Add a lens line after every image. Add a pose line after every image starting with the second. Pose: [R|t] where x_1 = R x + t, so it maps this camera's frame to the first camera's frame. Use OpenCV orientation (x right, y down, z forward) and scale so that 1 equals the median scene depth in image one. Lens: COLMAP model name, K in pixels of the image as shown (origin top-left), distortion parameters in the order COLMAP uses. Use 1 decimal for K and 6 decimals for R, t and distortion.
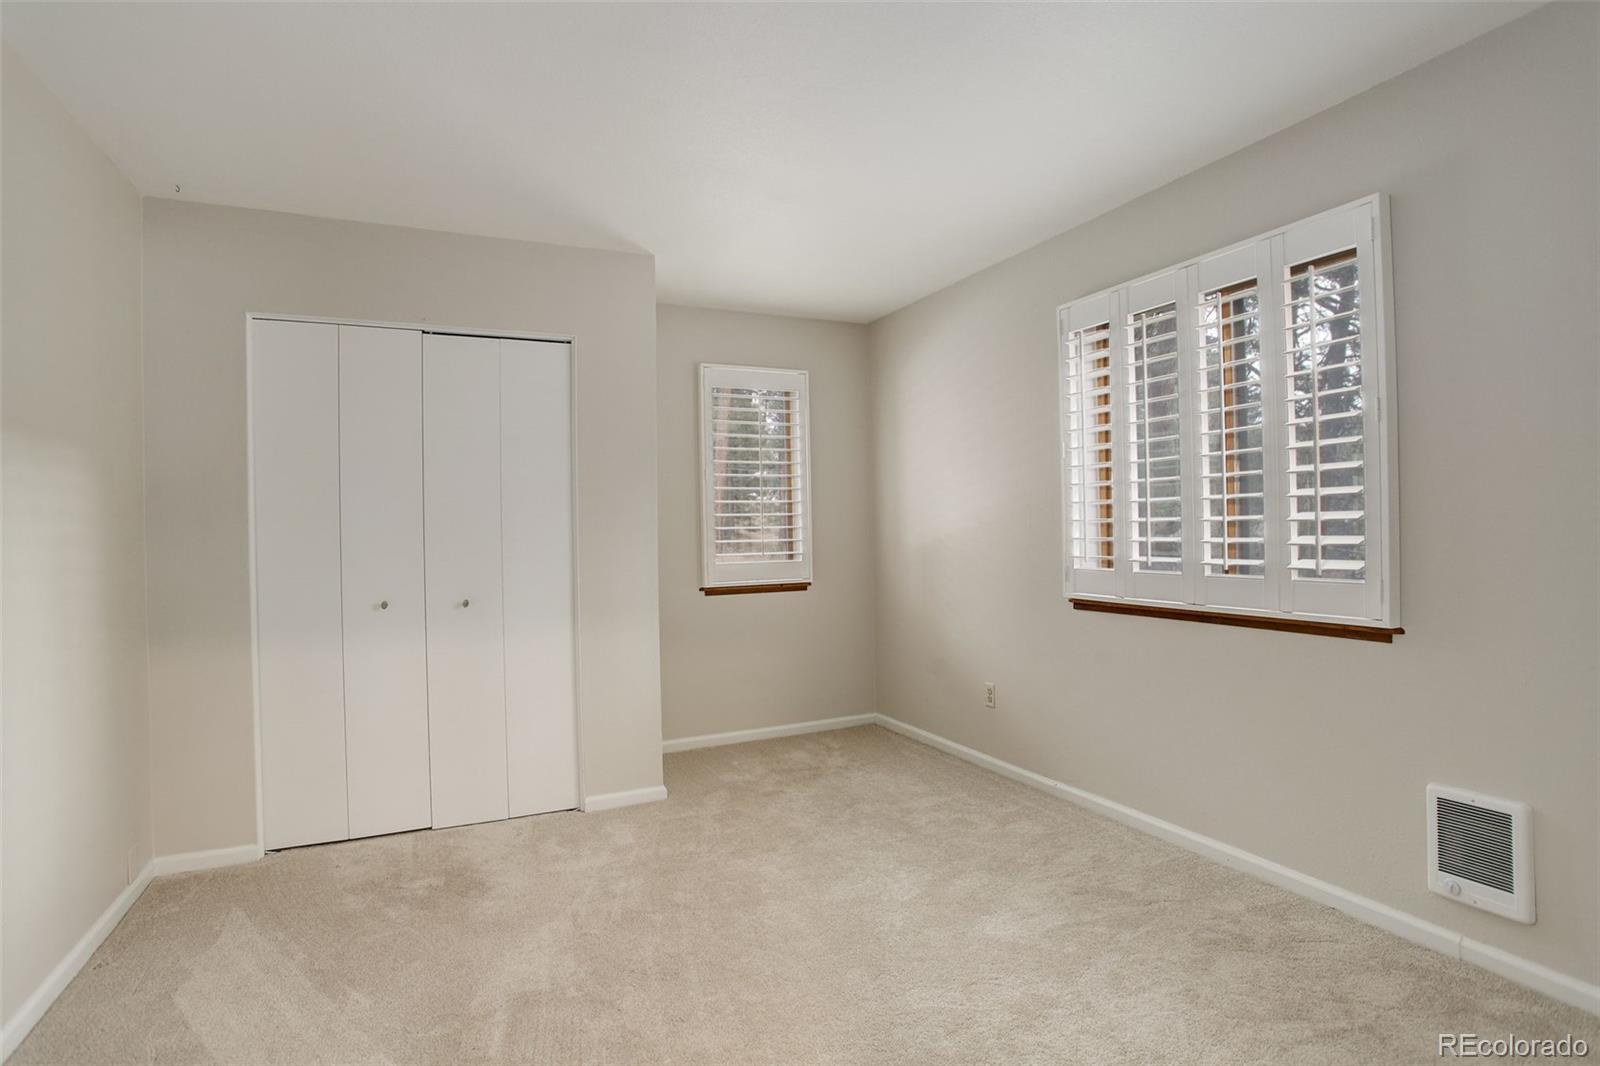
lens RADIAL K [[782.8, 0, 774.1], [0, 782.8, 532.8], [0, 0, 1]] dist [-0.054157, 0.015585]
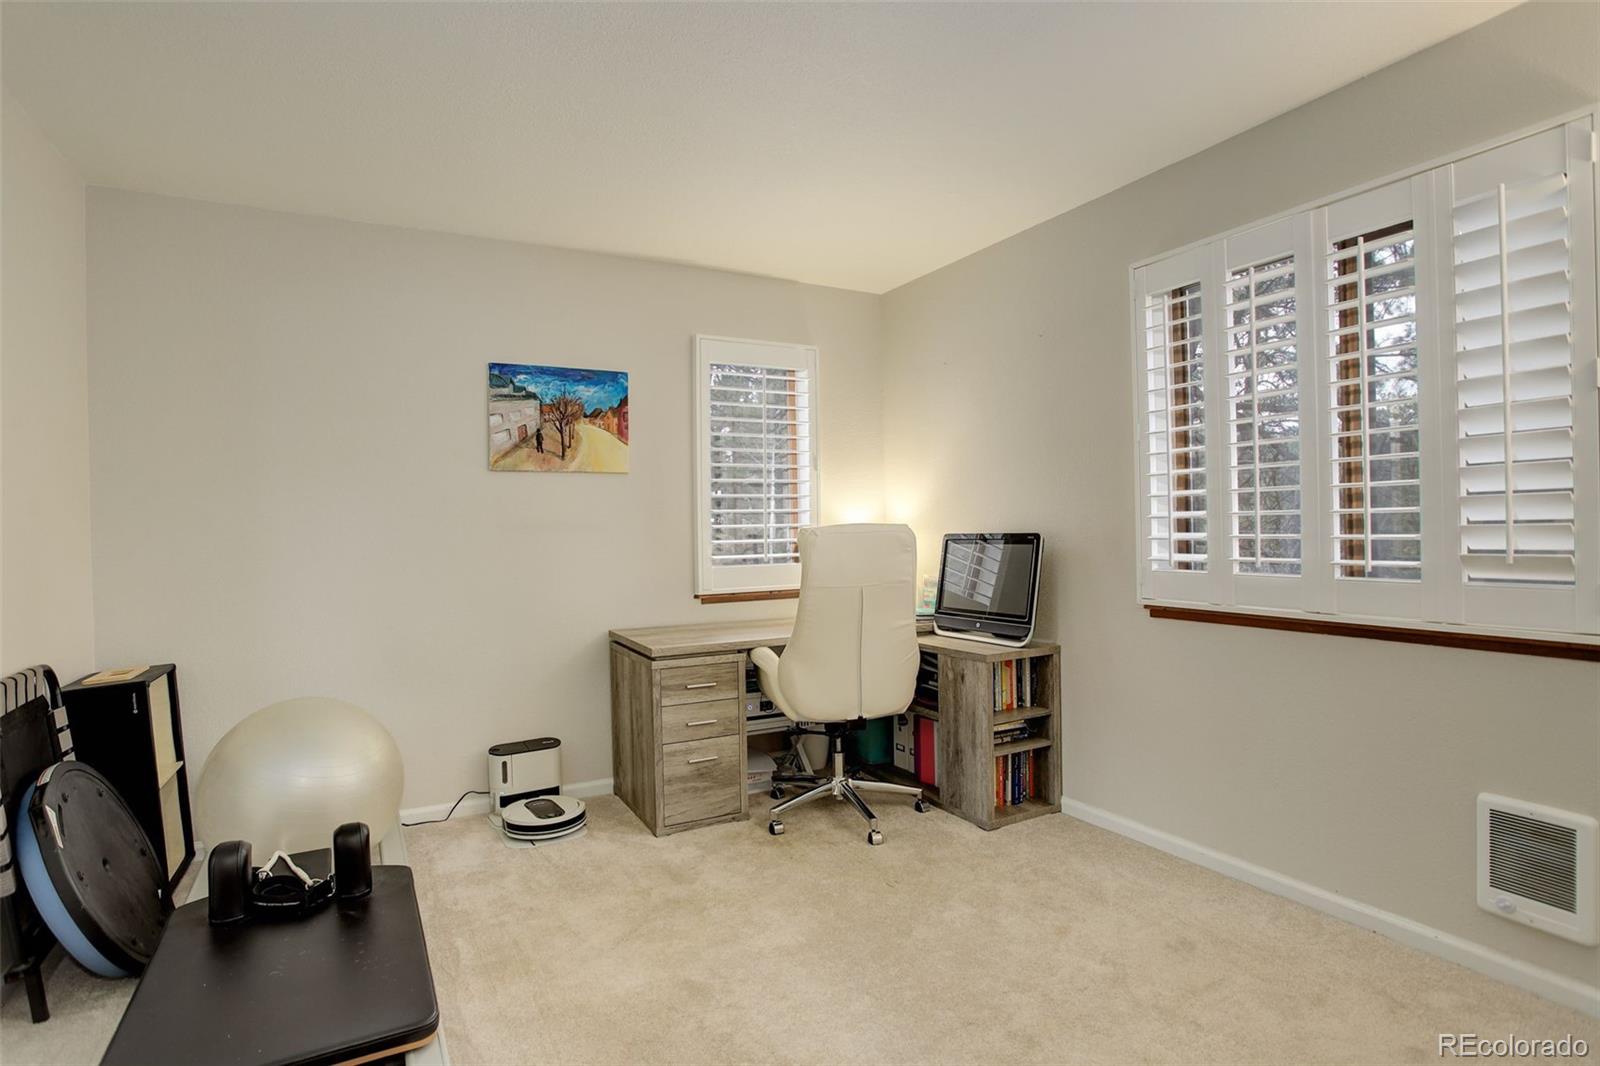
lens RADIAL K [[780.9, 0, 800.0], [0, 780.9, 533.0], [0, 0, 1]] dist [-0.060400, 0.034054]
pose [[0.995561, -0.005160, 0.093979, -0.062293], [0.004881, 0.999983, 0.003199, -0.000028], [-0.093994, -0.002726, 0.995569, 0.139830]]
